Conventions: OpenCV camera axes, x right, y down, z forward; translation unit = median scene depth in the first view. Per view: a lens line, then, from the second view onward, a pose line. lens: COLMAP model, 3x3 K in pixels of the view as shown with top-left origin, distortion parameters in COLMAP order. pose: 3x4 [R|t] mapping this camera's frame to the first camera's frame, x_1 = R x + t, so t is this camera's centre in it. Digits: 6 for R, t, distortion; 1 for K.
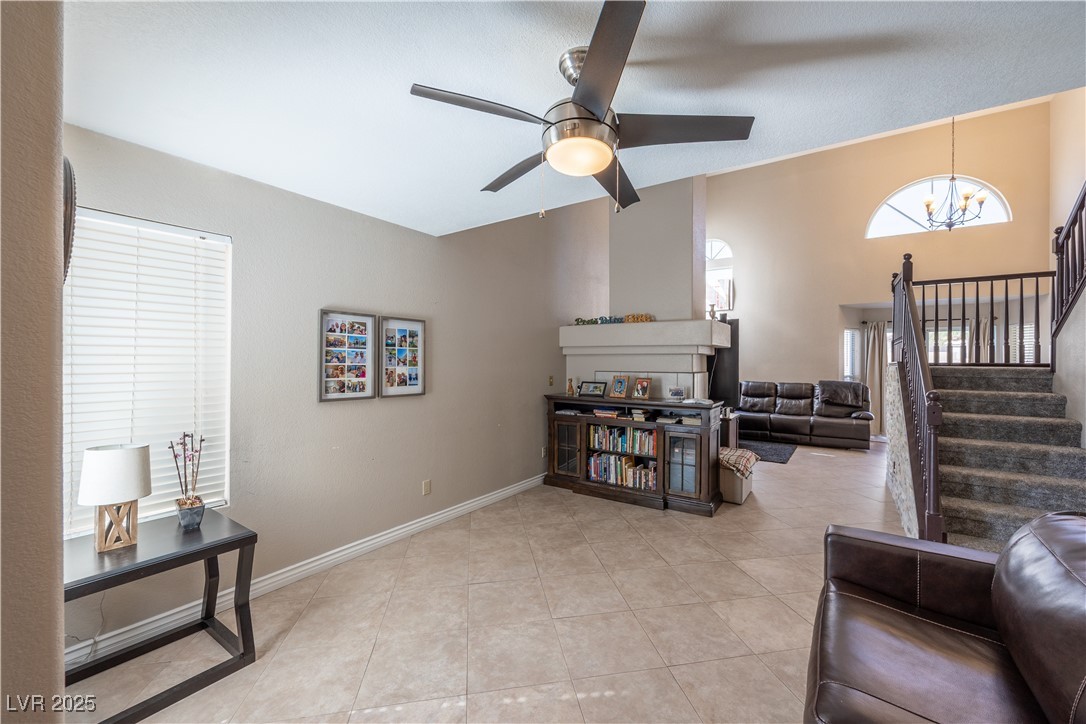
lens RADIAL K [[429.0, 0, 553.6], [0, 429.0, 364.7], [0, 0, 1]] dist [-0.000184, 0.000120]
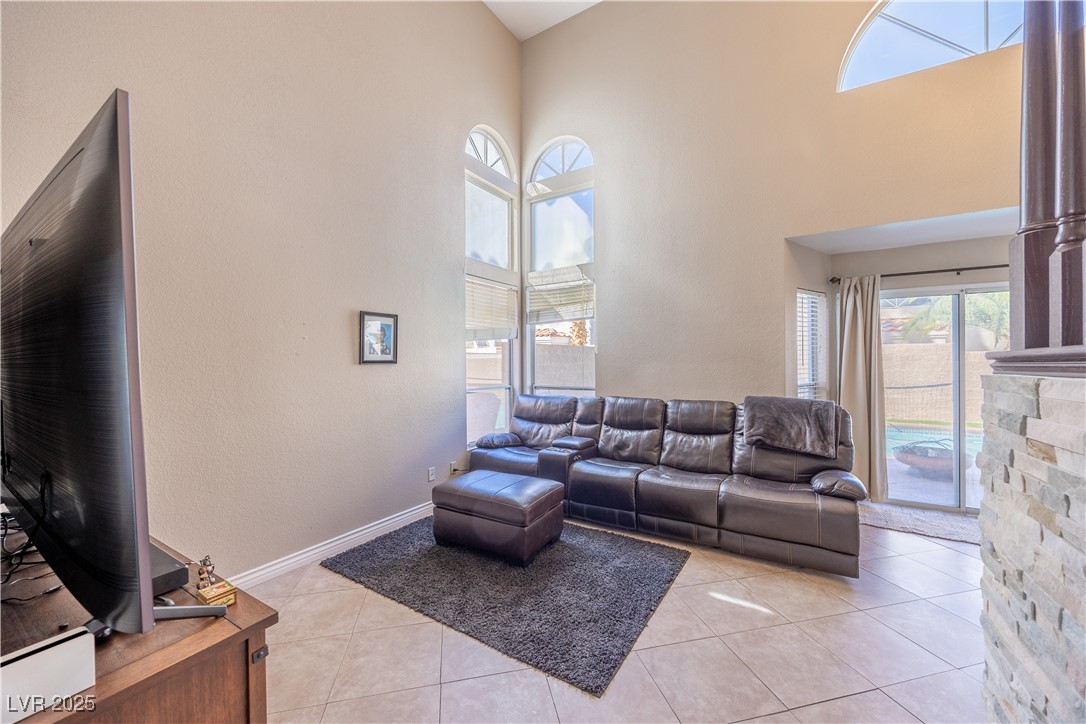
lens RADIAL K [[417.5, 0, 534.6], [0, 417.5, 361.9], [0, 0, 1]] dist [-0.000229, -0.000611]
pose [[0.999748, -0.011055, 0.019527, 0.612776], [0.011067, 0.999939, -0.000527, -0.007674], [-0.019520, 0.000743, 0.999809, 0.879617]]
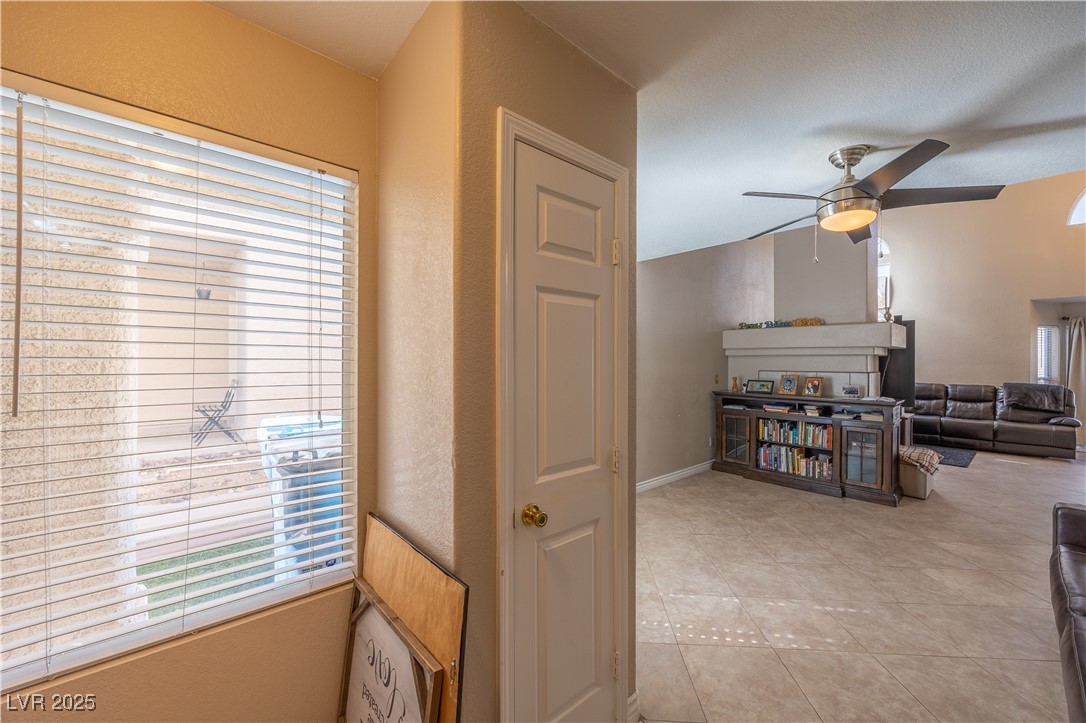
lens RADIAL K [[417.5, 0, 545.7], [0, 417.5, 363.0], [0, 0, 1]] dist [-0.000229, -0.000611]
pose [[0.967709, 0.001259, -0.252068, -0.177833], [-0.002323, 0.999990, -0.003923, 0.000846], [0.252060, 0.004382, 0.967702, -0.190963]]
